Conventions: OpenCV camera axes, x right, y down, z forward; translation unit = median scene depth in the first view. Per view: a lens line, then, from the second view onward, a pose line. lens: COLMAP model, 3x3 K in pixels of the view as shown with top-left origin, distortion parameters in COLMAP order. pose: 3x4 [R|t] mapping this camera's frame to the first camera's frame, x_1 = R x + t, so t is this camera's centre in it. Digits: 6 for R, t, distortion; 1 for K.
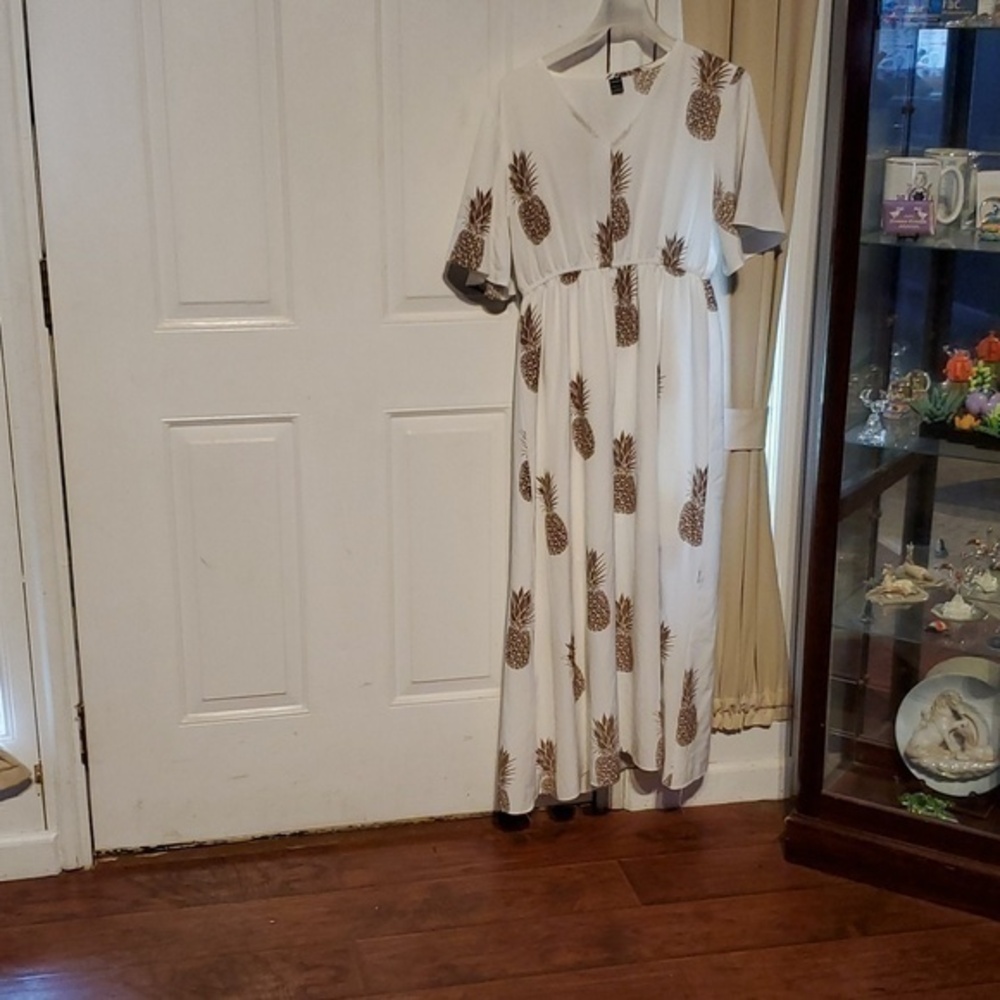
lens RADIAL K [[1689.6, 0, 500.0], [0, 1689.6, 500.0], [0, 0, 1]] dist [0.227274, -0.946853]
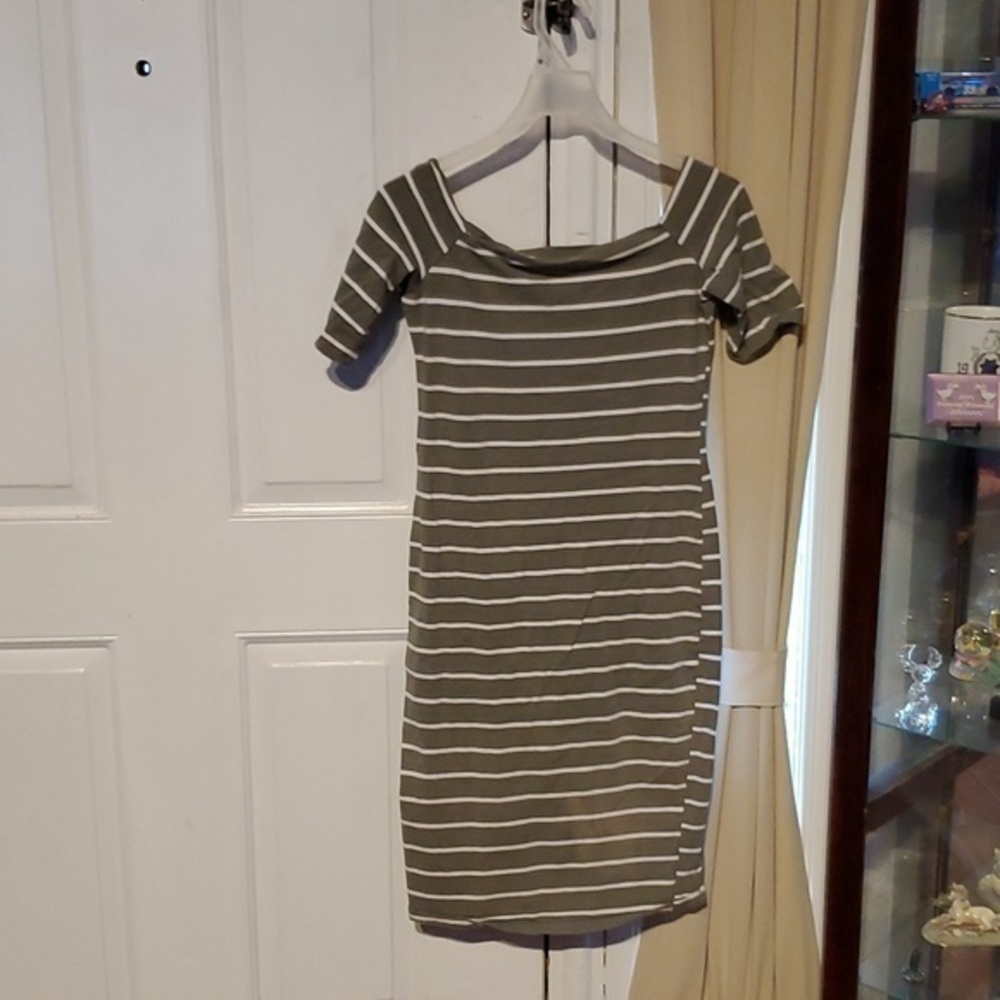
lens RADIAL K [[1689.6, 0, 500.0], [0, 1689.6, 500.0], [0, 0, 1]] dist [0.227274, -0.946853]
pose [[0.988725, 0.034187, -0.145785, 0.150681], [-0.041198, 0.998122, -0.045340, -0.084254], [0.143961, 0.050835, 0.988277, 0.303048]]
